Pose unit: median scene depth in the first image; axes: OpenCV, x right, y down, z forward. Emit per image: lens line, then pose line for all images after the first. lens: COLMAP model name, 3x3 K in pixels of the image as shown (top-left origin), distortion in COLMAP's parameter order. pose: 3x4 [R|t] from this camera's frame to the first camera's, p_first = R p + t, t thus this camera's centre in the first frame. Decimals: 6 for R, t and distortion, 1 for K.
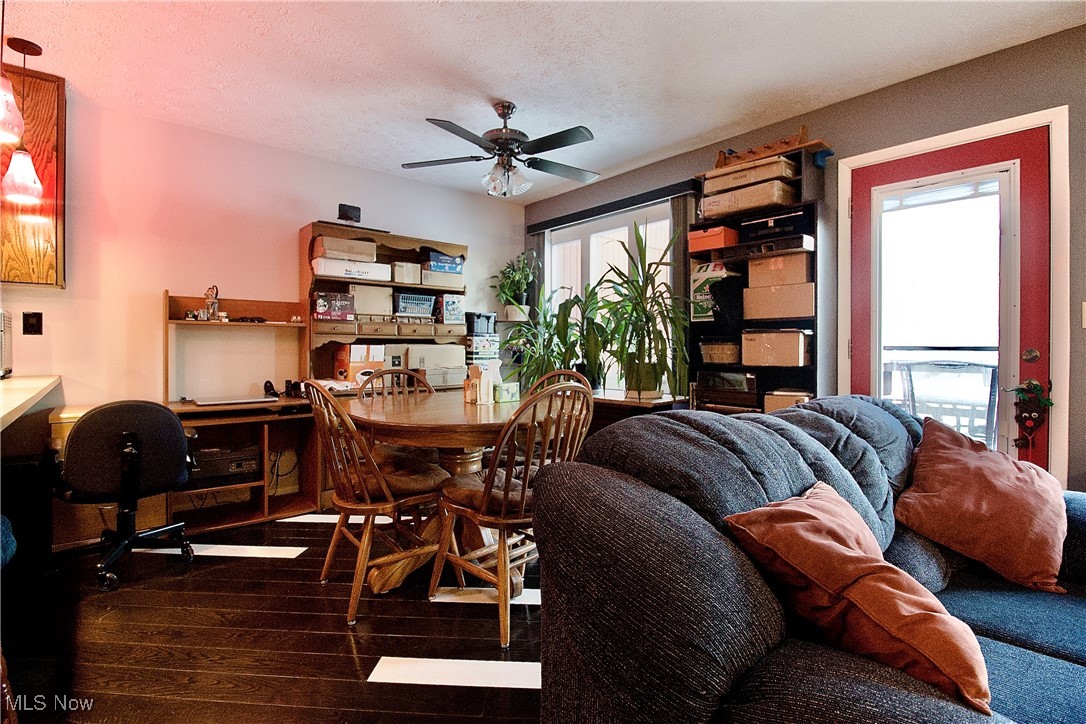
lens RADIAL K [[506.9, 0, 547.4], [0, 506.9, 350.1], [0, 0, 1]] dist [0.003594, -0.014117]
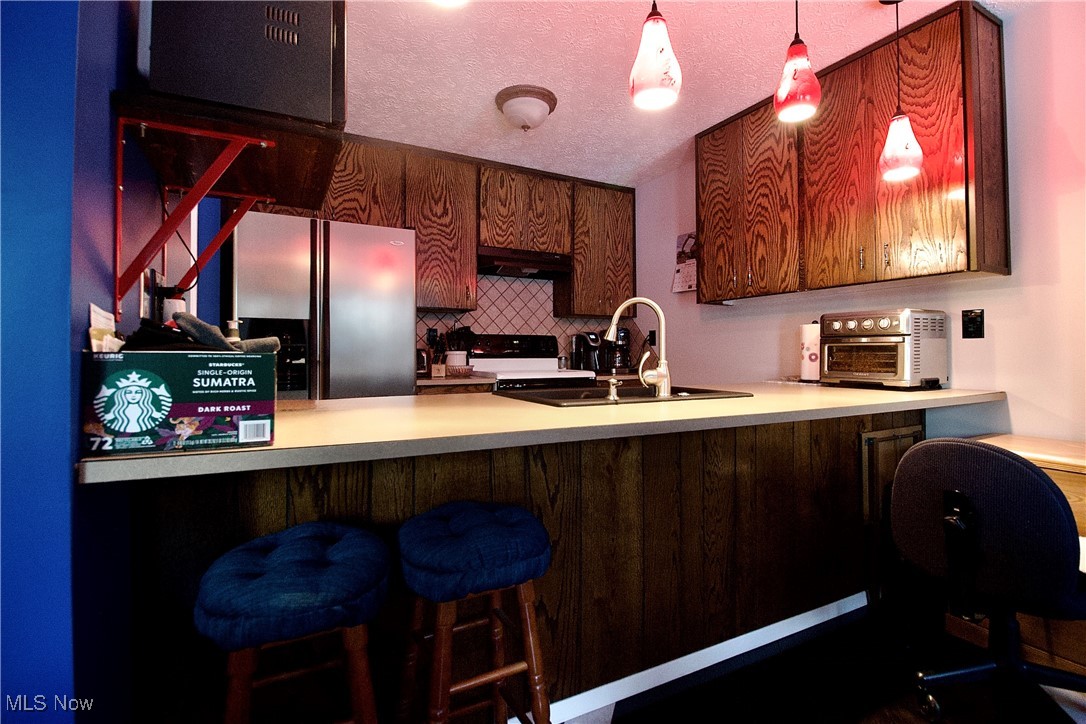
lens RADIAL K [[506.9, 0, 547.4], [0, 506.9, 350.1], [0, 0, 1]] dist [0.003594, -0.014117]
pose [[-0.234937, -0.008275, -0.971975, -0.078440], [-0.006239, 0.999956, -0.007005, -0.001985], [0.971991, 0.004419, -0.234978, 0.466788]]
